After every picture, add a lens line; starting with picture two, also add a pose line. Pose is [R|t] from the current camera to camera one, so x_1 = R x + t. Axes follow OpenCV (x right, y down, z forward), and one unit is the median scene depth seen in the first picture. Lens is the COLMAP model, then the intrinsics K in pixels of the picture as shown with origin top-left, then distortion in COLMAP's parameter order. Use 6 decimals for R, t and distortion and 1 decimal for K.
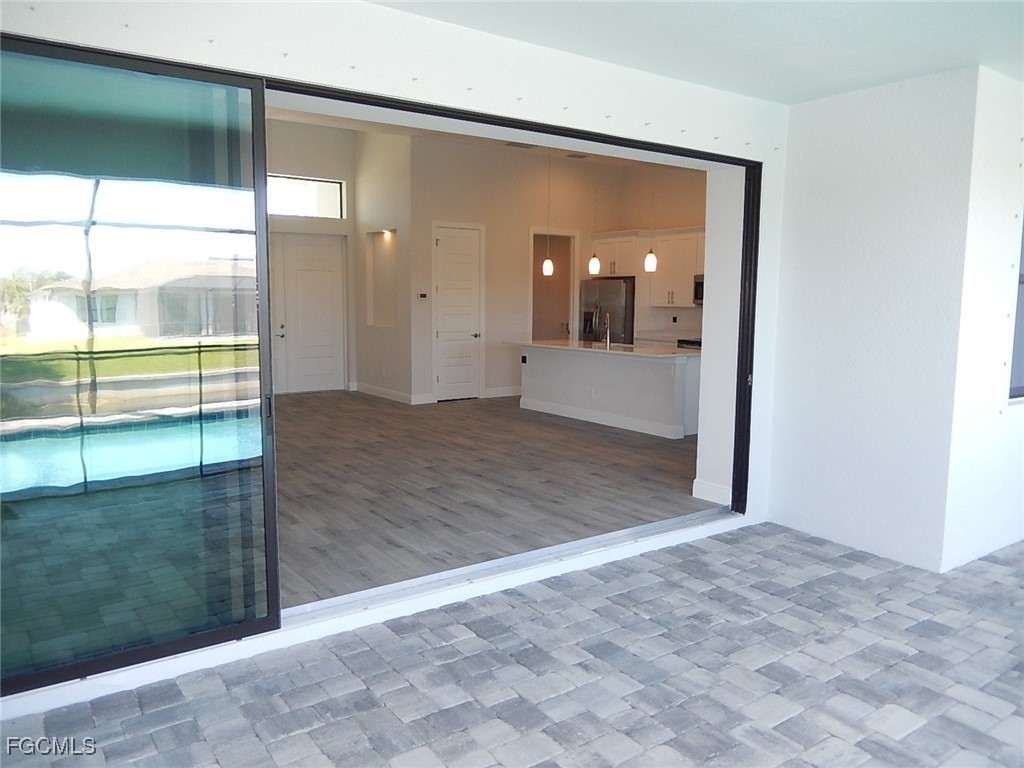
lens RADIAL K [[759.8, 0, 503.0], [0, 759.8, 386.9], [0, 0, 1]] dist [-0.017474, 0.008063]
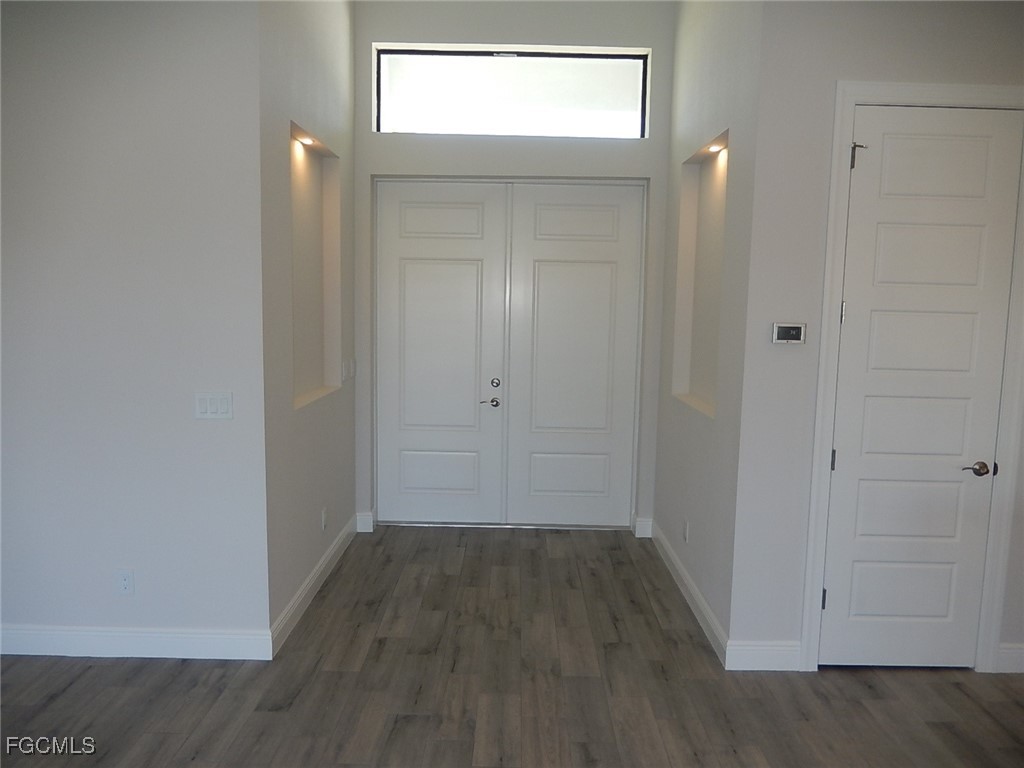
lens RADIAL K [[759.8, 0, 510.2], [0, 759.8, 380.6], [0, 0, 1]] dist [-0.017474, 0.008063]
pose [[0.822523, 0.070632, -0.564330, -0.060114], [-0.077150, 0.996943, 0.012329, -0.238235], [0.563475, 0.033397, 0.825458, 1.703439]]
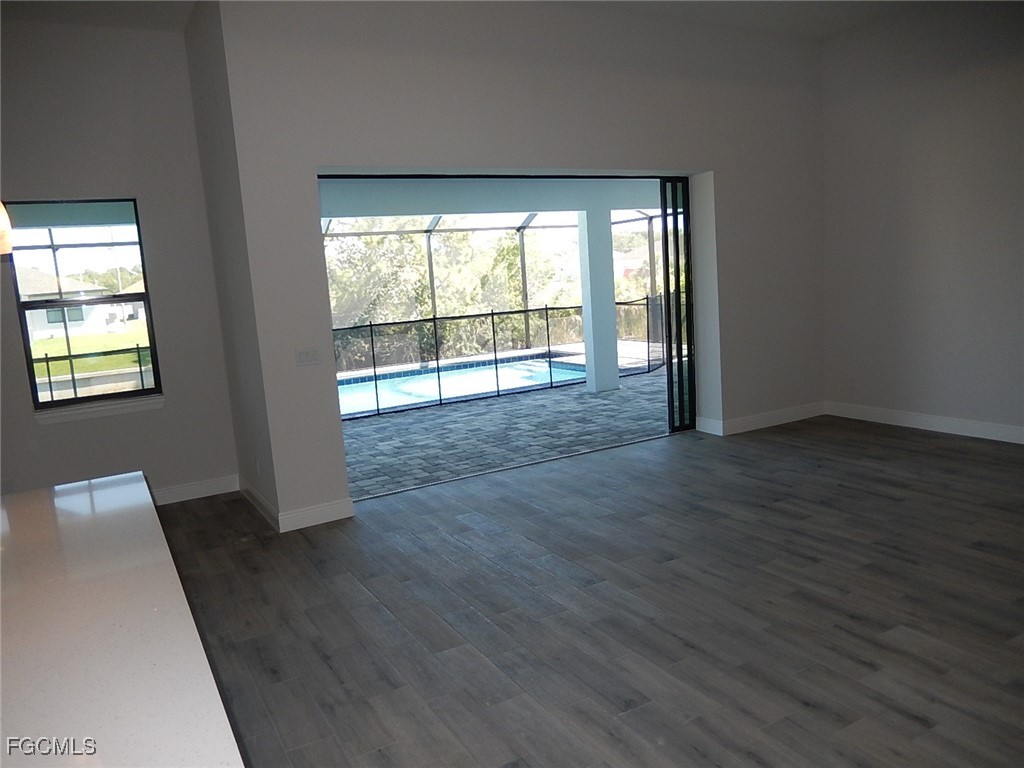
lens RADIAL K [[759.8, 0, 506.3], [0, 759.8, 388.3], [0, 0, 1]] dist [-0.017474, 0.008063]
pose [[-0.993404, 0.051423, 0.102493, -0.053397], [0.076876, 0.961858, 0.262525, -0.322036], [-0.085084, 0.268673, -0.959466, 2.482725]]
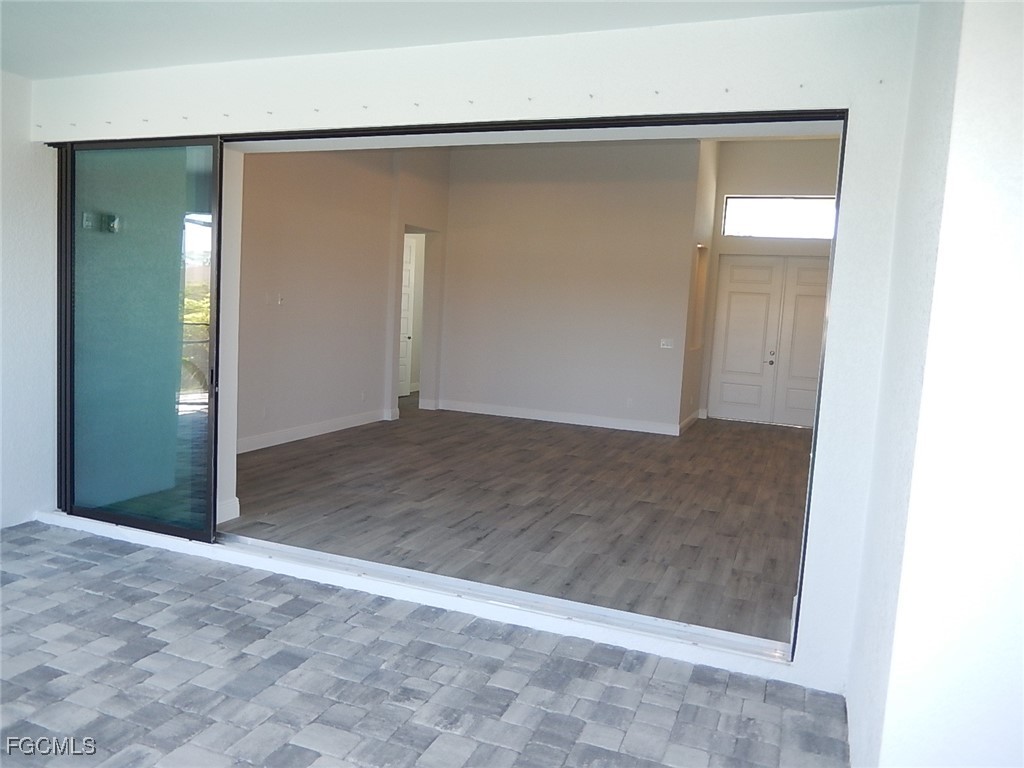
lens RADIAL K [[759.8, 0, 506.1], [0, 759.8, 378.5], [0, 0, 1]] dist [-0.017474, 0.008063]
pose [[0.552074, 0.103666, -0.827325, 0.865455], [-0.146617, 0.988850, 0.026067, -0.063215], [0.820803, 0.106909, 0.561118, 0.531471]]
